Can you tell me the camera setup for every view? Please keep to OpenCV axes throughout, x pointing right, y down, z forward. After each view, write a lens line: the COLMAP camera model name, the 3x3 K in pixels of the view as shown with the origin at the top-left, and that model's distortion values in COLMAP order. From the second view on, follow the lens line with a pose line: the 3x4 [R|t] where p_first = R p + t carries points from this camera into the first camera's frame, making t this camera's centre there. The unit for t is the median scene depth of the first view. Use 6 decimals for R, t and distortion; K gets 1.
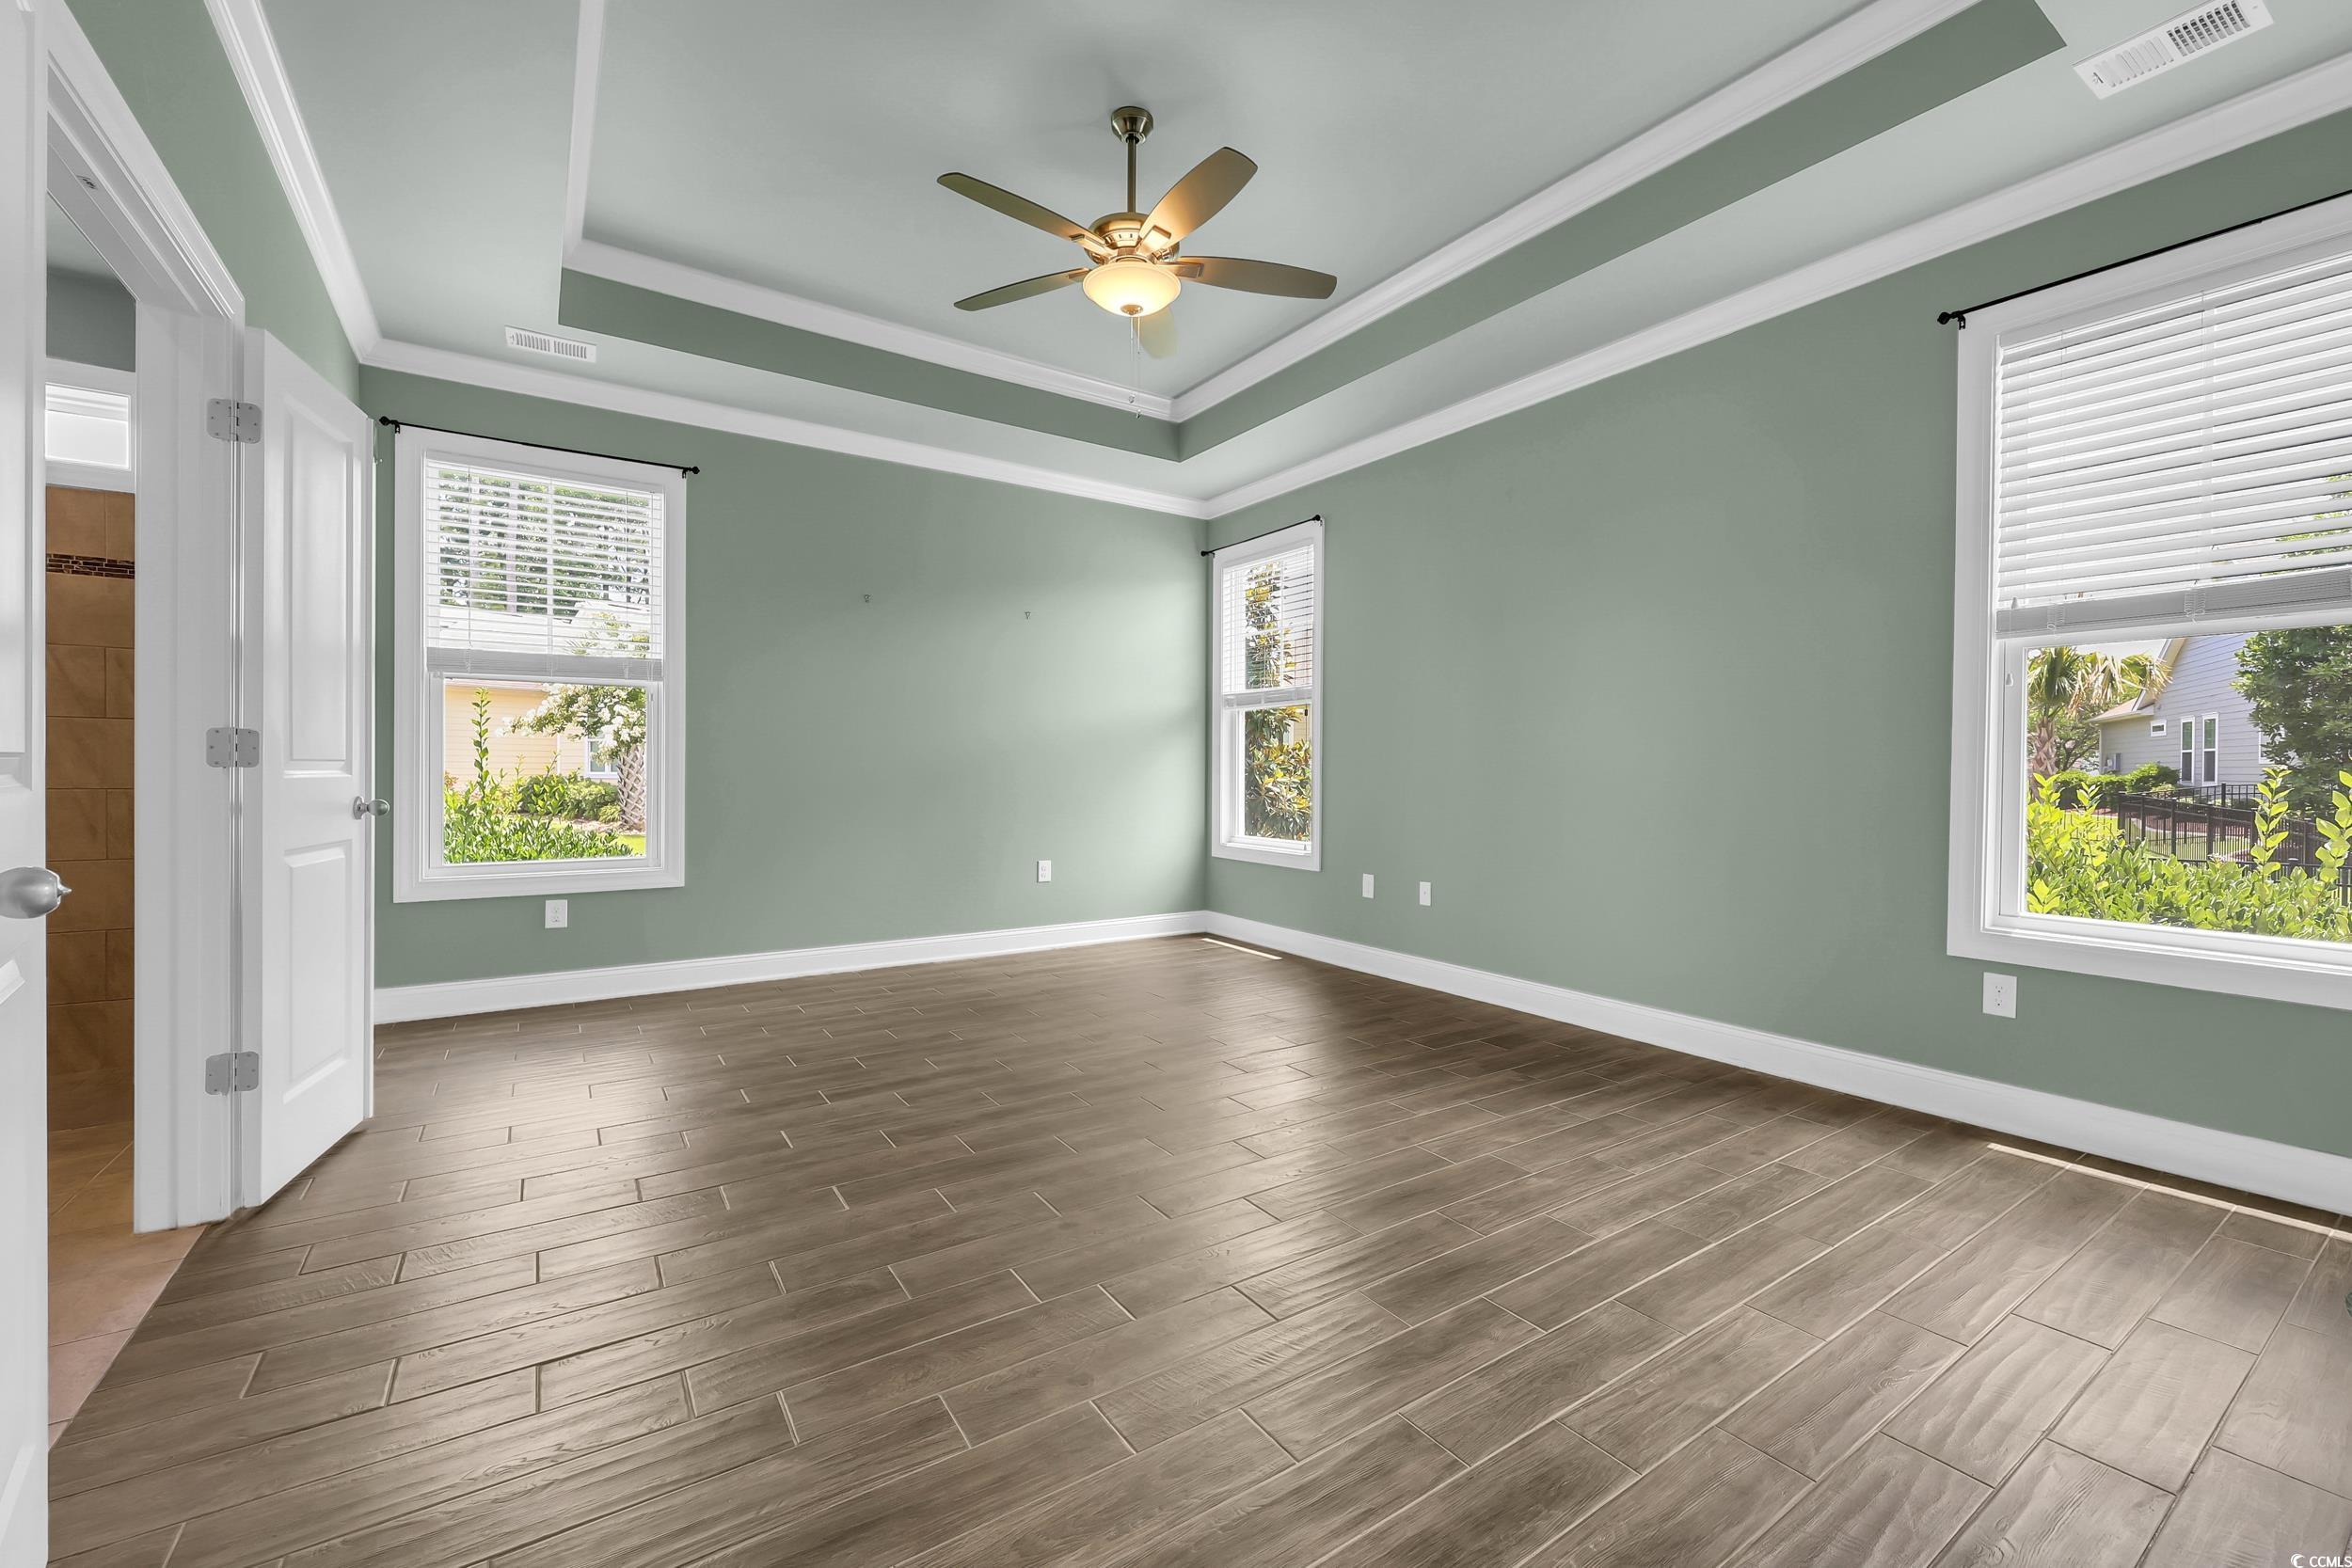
lens RADIAL K [[964.4, 0, 1218.4], [0, 964.4, 779.4], [0, 0, 1]] dist [-0.001558, 0.000175]
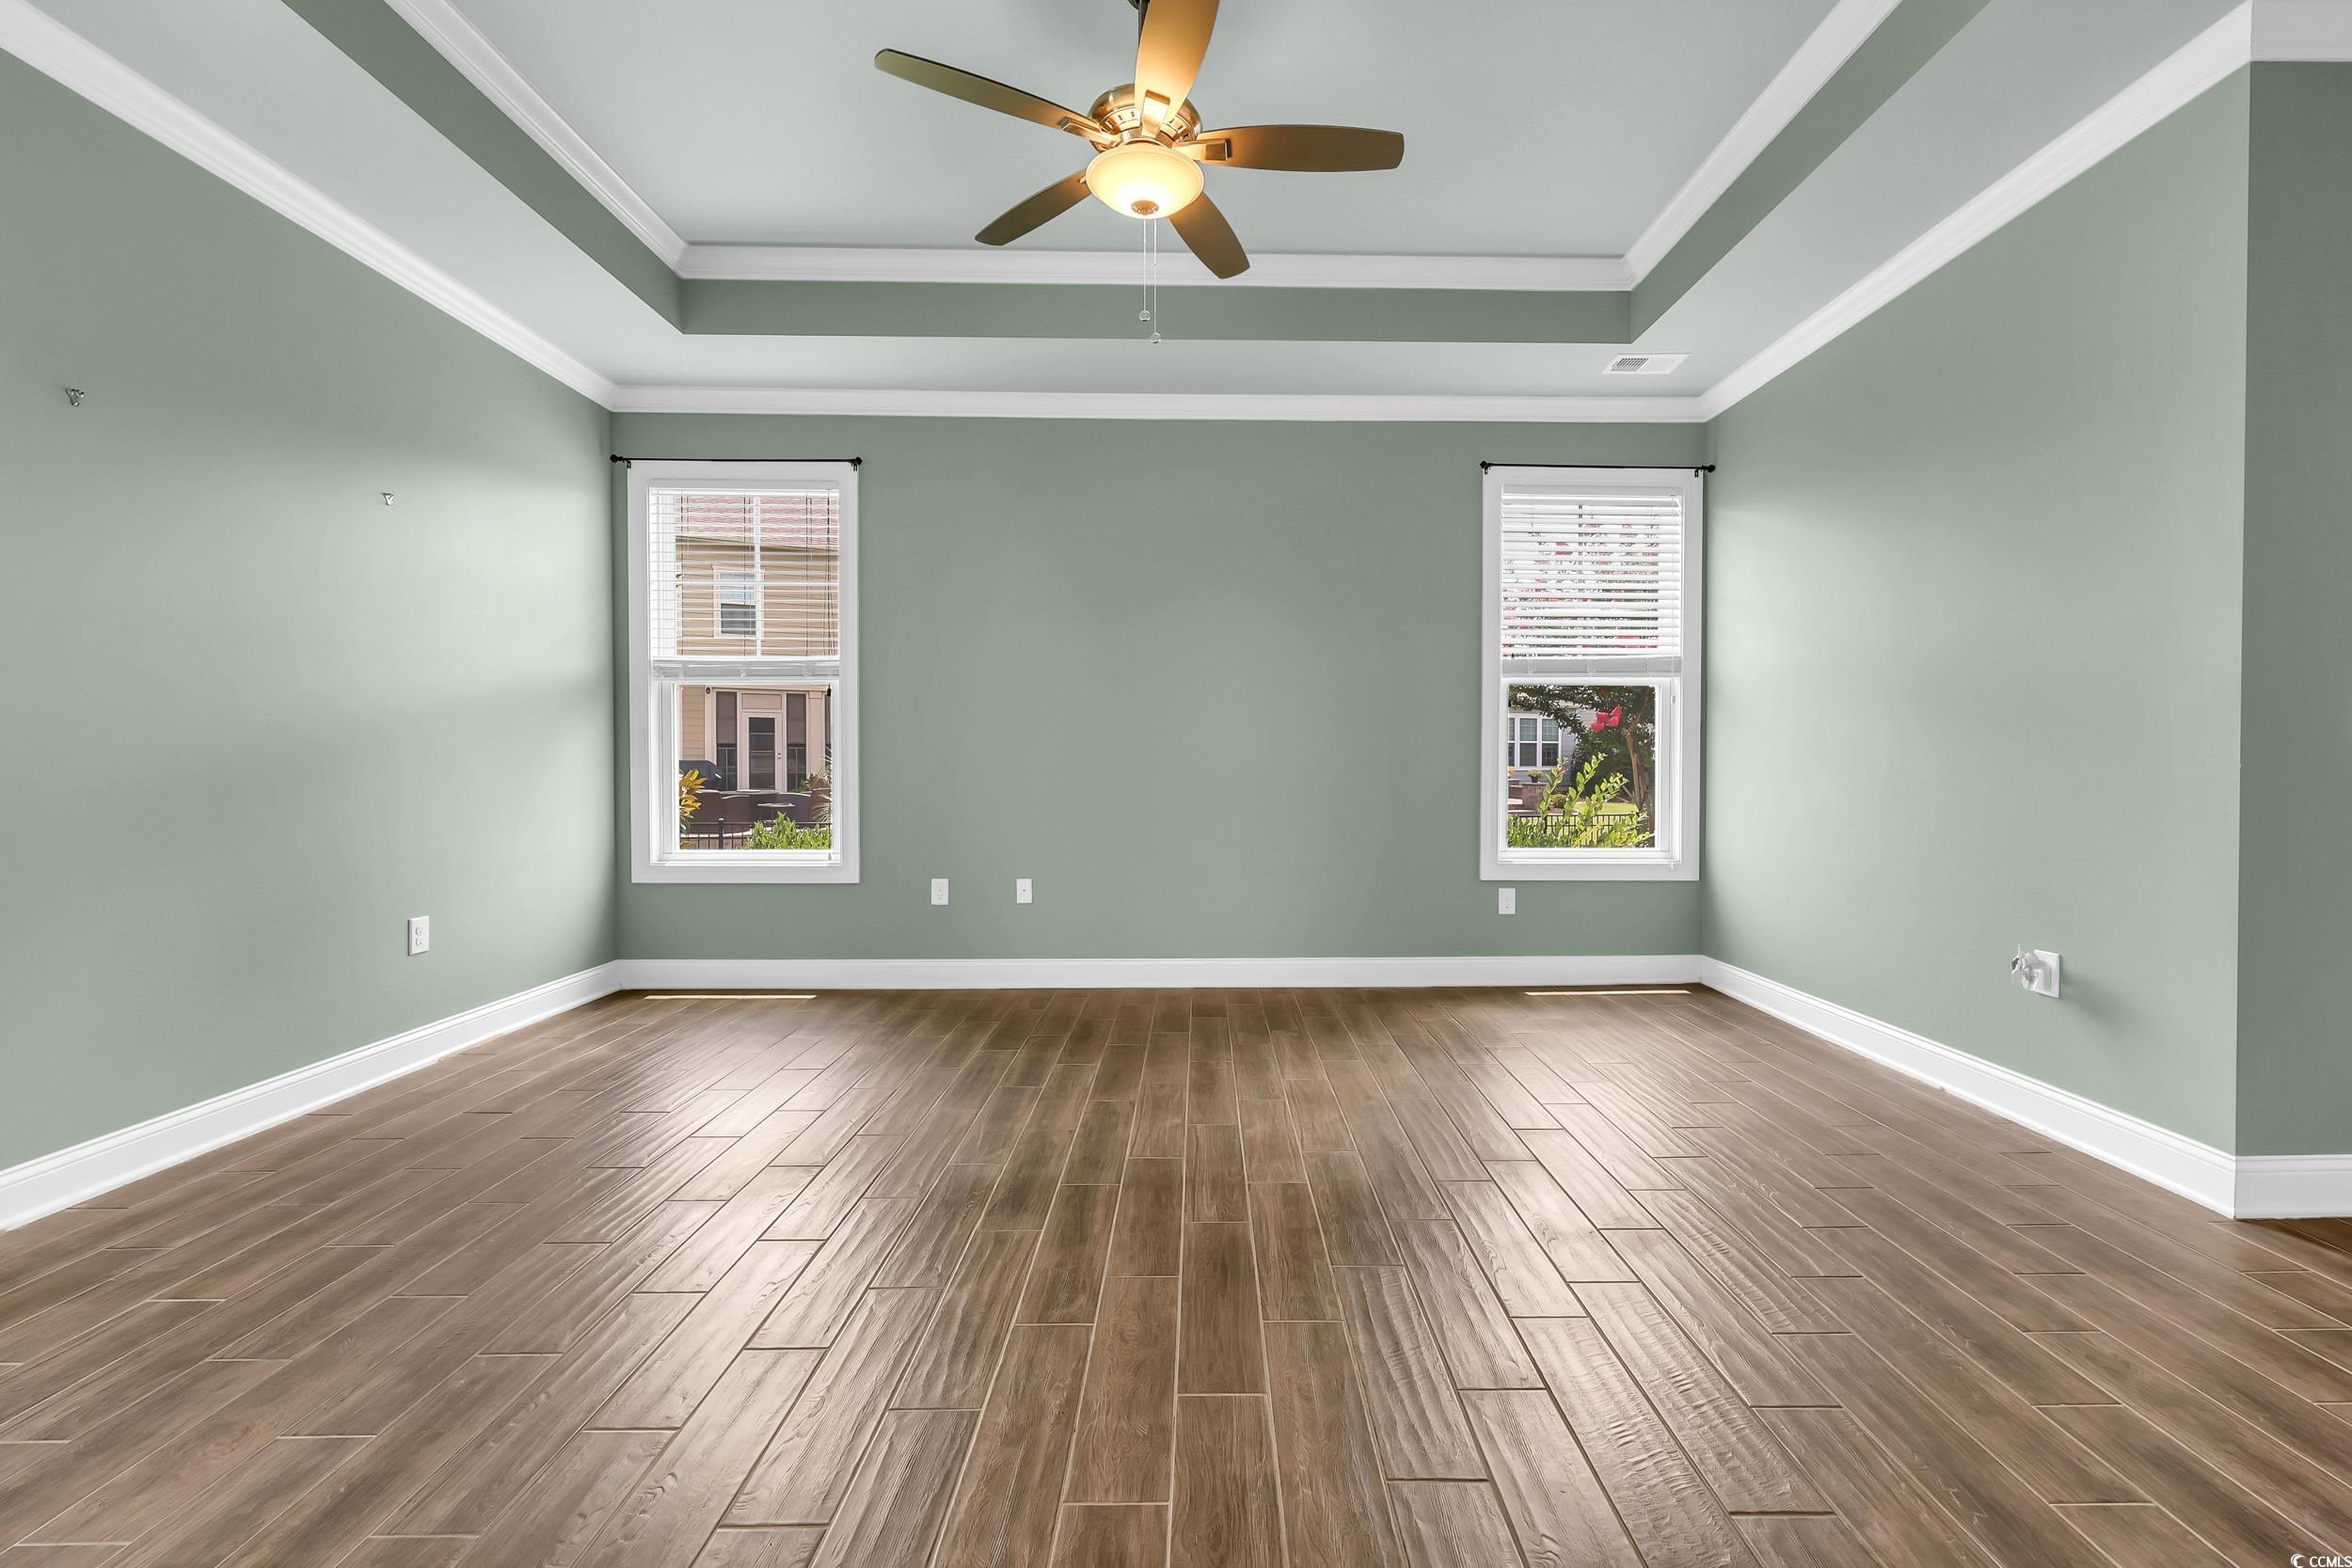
lens RADIAL K [[964.4, 0, 1218.4], [0, 964.4, 779.4], [0, 0, 1]] dist [-0.001558, 0.000175]
pose [[0.564499, -0.019914, 0.825194, -0.420555], [0.012708, 0.999800, 0.015435, -0.003964], [-0.825336, 0.001773, 0.564639, 0.274449]]
